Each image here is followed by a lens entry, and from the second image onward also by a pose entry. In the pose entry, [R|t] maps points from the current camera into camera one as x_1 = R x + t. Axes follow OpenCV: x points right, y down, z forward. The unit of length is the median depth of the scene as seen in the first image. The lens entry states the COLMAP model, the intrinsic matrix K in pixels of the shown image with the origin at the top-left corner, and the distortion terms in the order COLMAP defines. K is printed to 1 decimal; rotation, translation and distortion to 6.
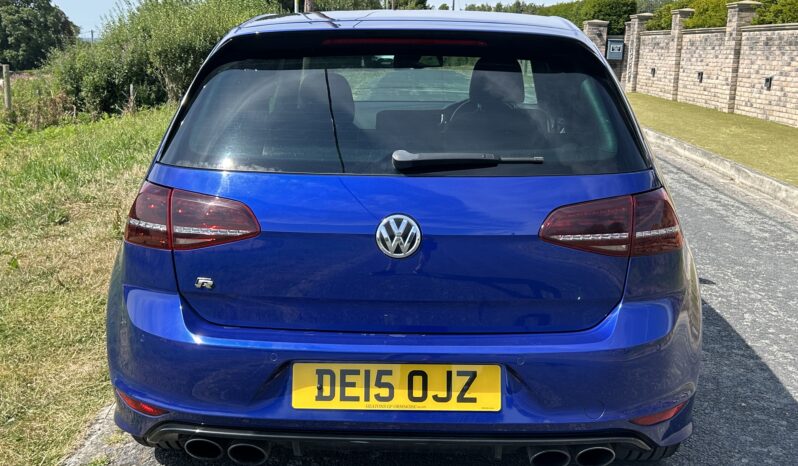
lens RADIAL K [[856.1, 0, 395.5], [0, 856.1, 234.7], [0, 0, 1]] dist [0.069938, 0.000000]
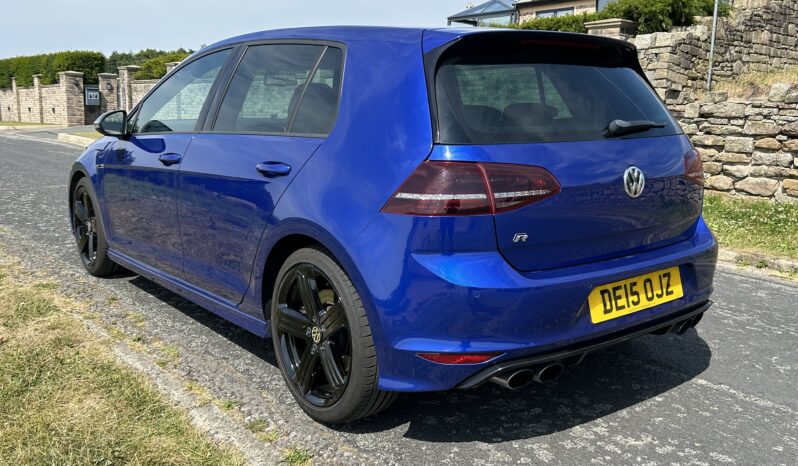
lens RADIAL K [[709.6, 0, 399.9], [0, 709.6, 231.3], [0, 0, 1]] dist [0.032774, -0.009178]
pose [[0.777247, -0.123093, 0.617038, -0.976279], [0.140144, 0.989910, 0.020945, 0.003385], [-0.613390, 0.070194, 0.786655, 0.335087]]
